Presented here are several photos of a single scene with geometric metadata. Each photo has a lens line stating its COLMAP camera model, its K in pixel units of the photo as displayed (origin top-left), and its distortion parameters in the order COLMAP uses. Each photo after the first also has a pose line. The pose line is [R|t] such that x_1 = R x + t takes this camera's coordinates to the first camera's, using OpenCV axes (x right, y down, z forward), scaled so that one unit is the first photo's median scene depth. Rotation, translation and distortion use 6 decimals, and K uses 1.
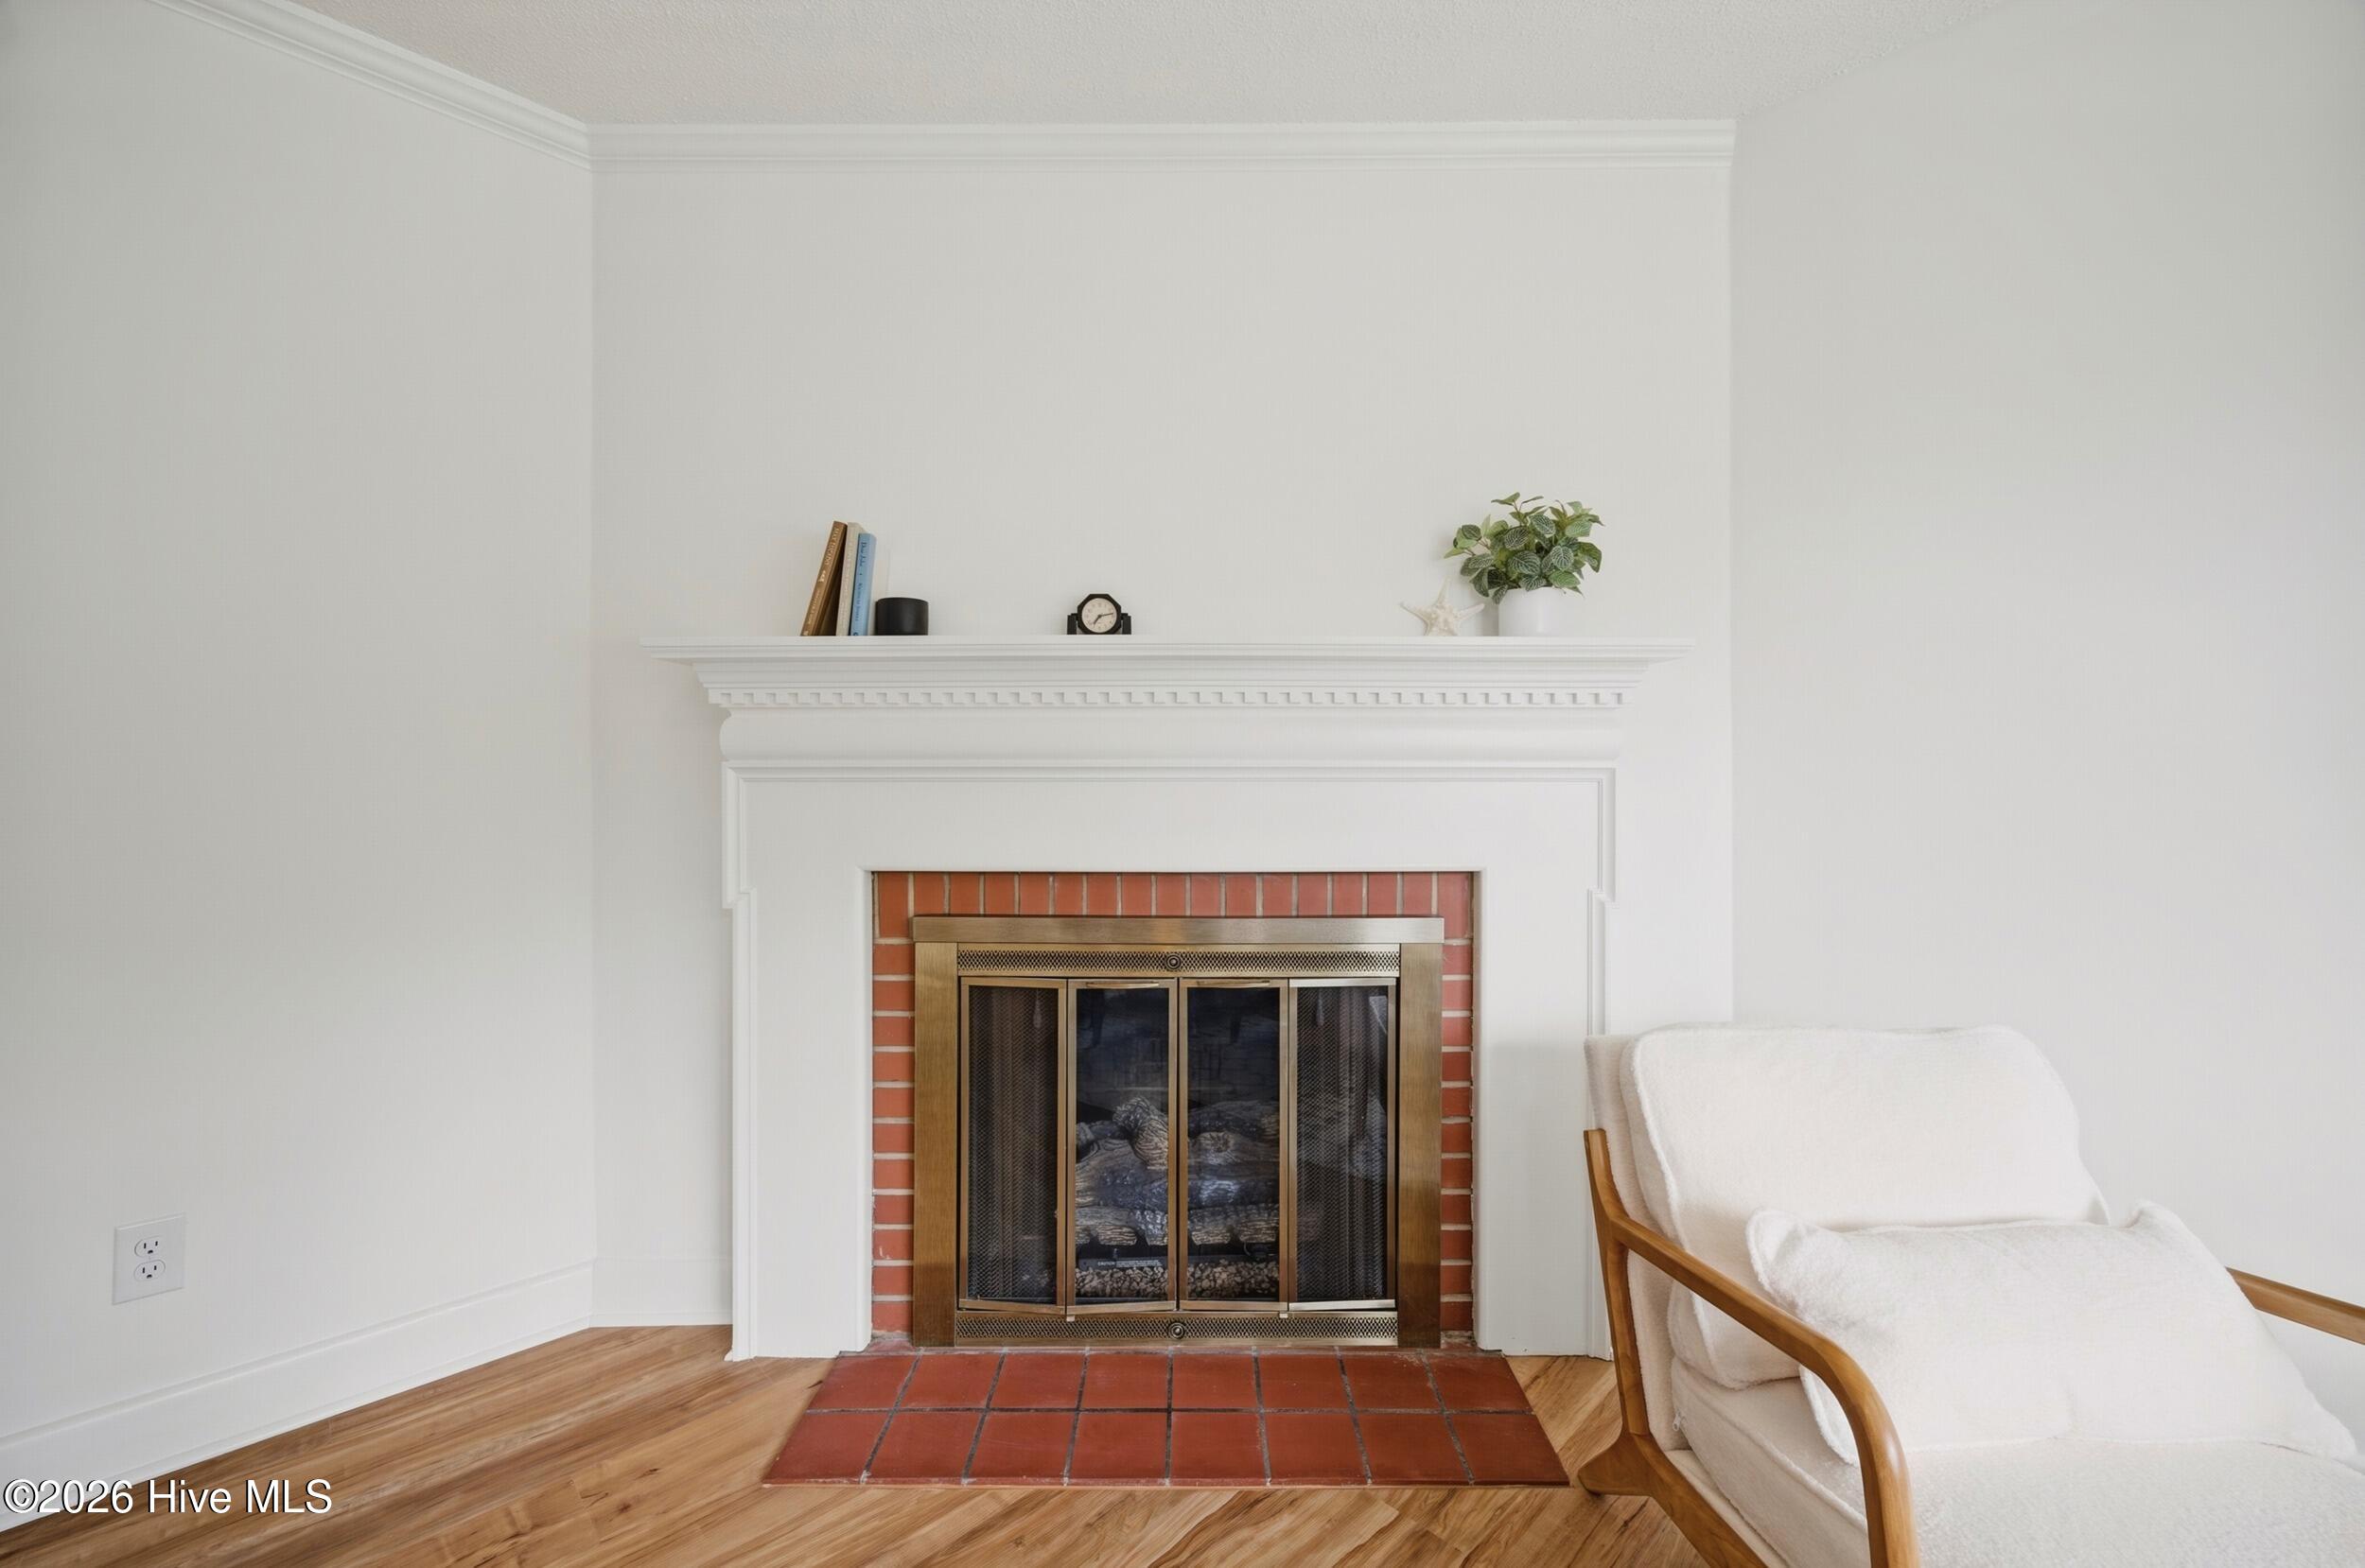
lens RADIAL K [[950.6, 0, 1184.5], [0, 950.6, 773.7], [0, 0, 1]] dist [-0.000372, 0.000048]
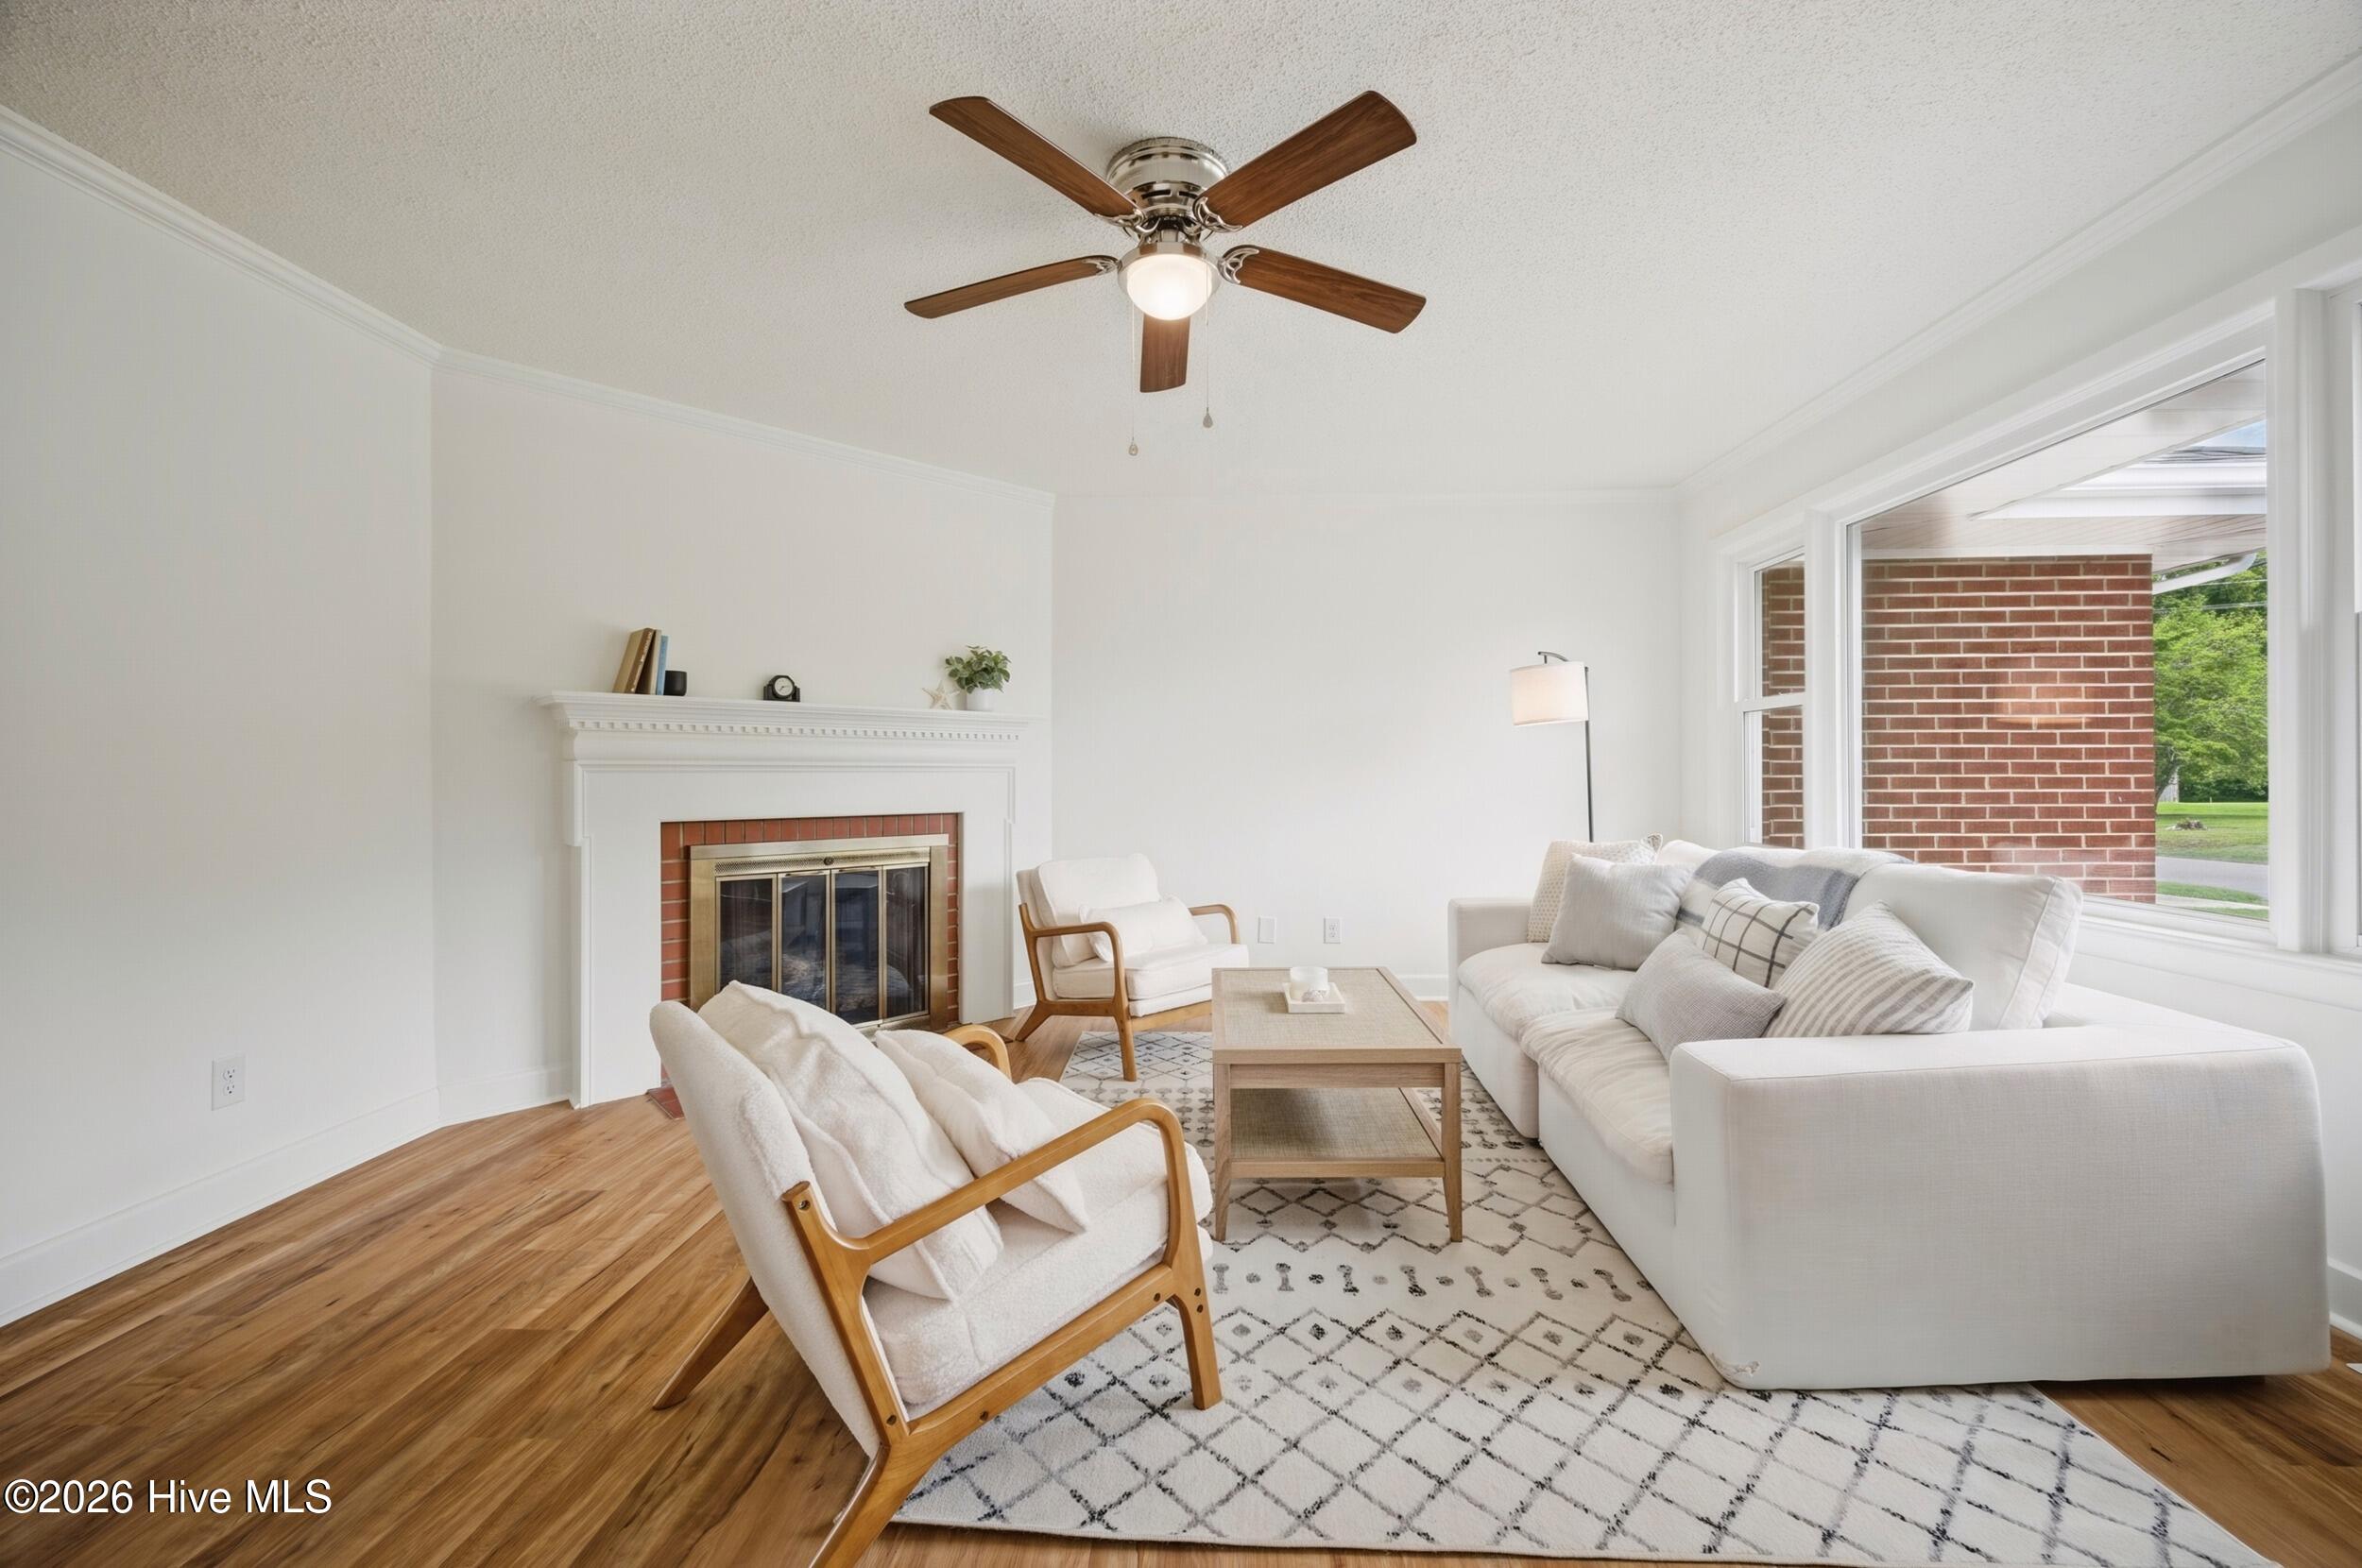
lens RADIAL K [[949.4, 0, 1183.0], [0, 949.4, 773.7], [0, 0, 1]] dist [-0.000372, 0.000048]
pose [[0.728334, -0.002080, 0.685219, -0.842813], [-0.003758, 0.999968, 0.007029, -0.006339], [-0.685212, -0.007695, 0.728303, -0.983362]]
